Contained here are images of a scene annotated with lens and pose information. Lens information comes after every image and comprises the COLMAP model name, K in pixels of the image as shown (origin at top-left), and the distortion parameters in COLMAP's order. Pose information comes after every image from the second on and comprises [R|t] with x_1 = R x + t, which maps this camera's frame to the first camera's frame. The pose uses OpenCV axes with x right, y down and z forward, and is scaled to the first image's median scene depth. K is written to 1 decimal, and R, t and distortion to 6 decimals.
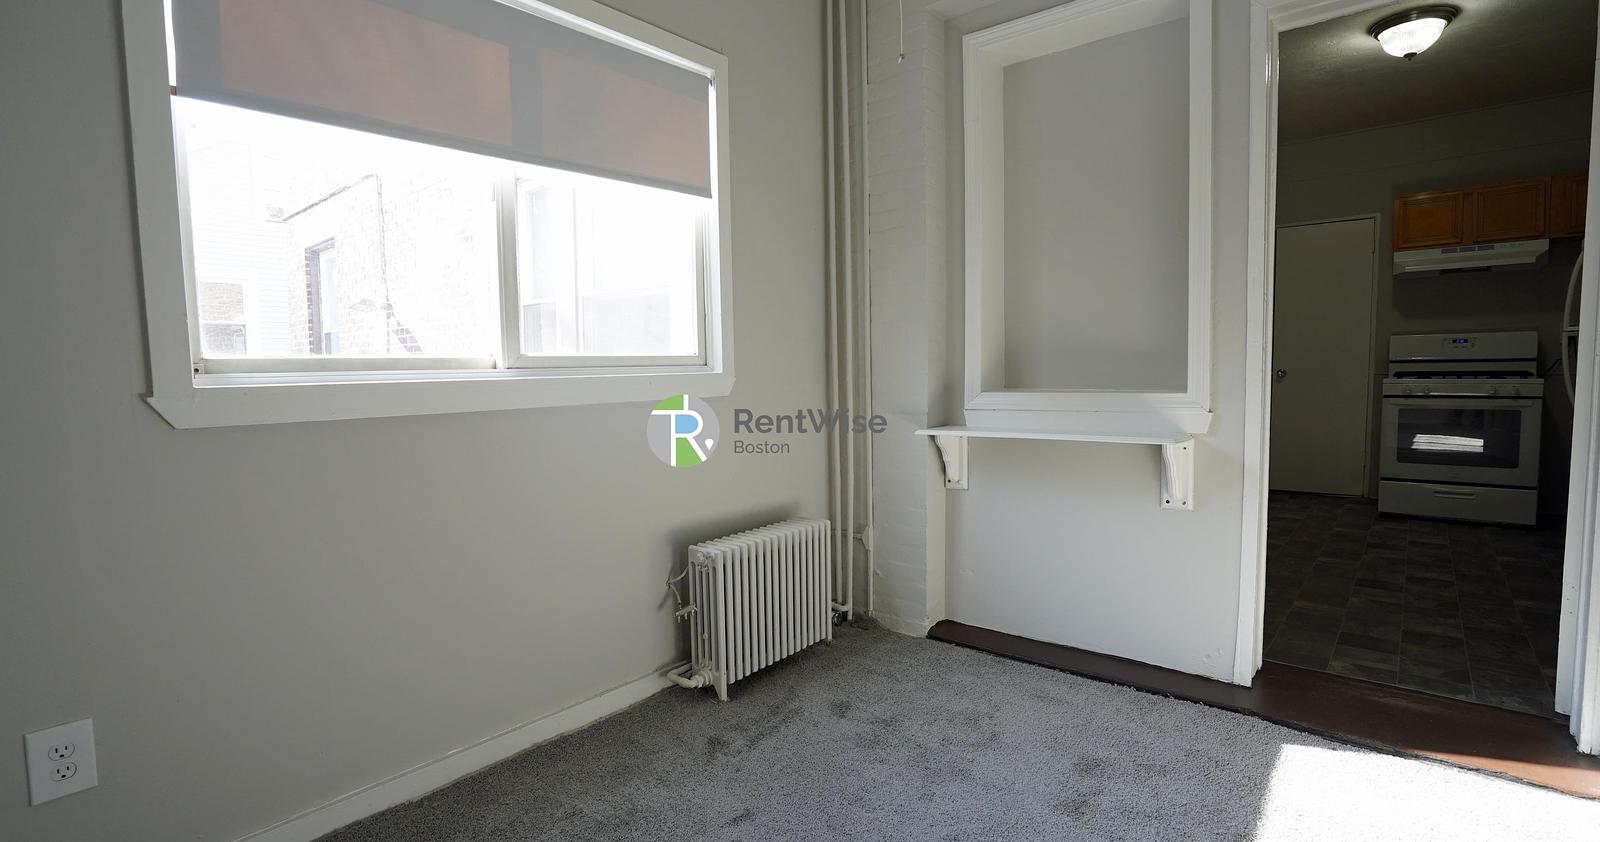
lens RADIAL K [[740.7, 0, 800.1], [0, 740.7, 427.2], [0, 0, 1]] dist [-0.072229, 0.030657]
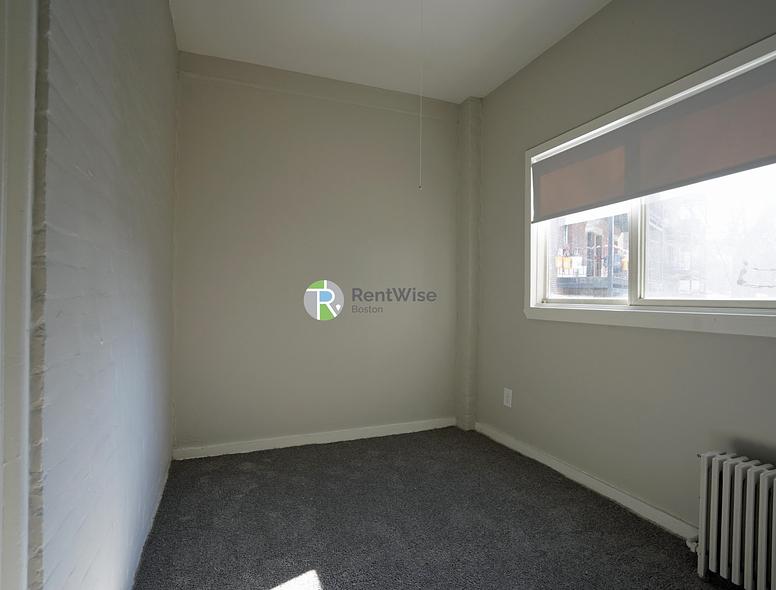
lens RADIAL K [[408.7, 0, 385.1], [0, 408.7, 297.8], [0, 0, 1]] dist [-0.059820, 0.022567]
pose [[-0.482128, 0.018045, -0.875915, 0.701203], [-0.066080, 0.996191, 0.056895, -0.097658], [0.873605, 0.085311, -0.479099, 0.776628]]
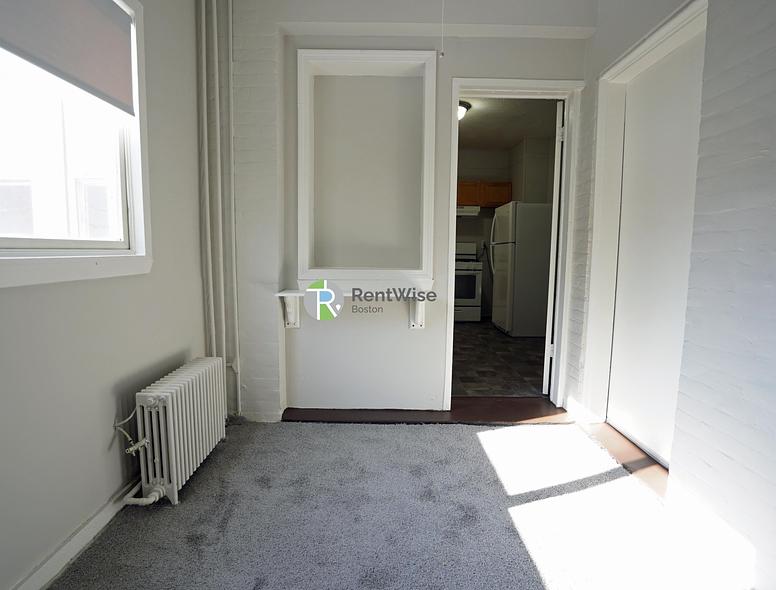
lens RADIAL K [[408.7, 0, 385.1], [0, 408.7, 297.8], [0, 0, 1]] dist [-0.059820, 0.022567]
pose [[0.767448, -0.045669, 0.639483, -0.246274], [0.026650, 0.998870, 0.039353, -0.016696], [-0.640558, -0.013159, 0.767797, 0.203360]]
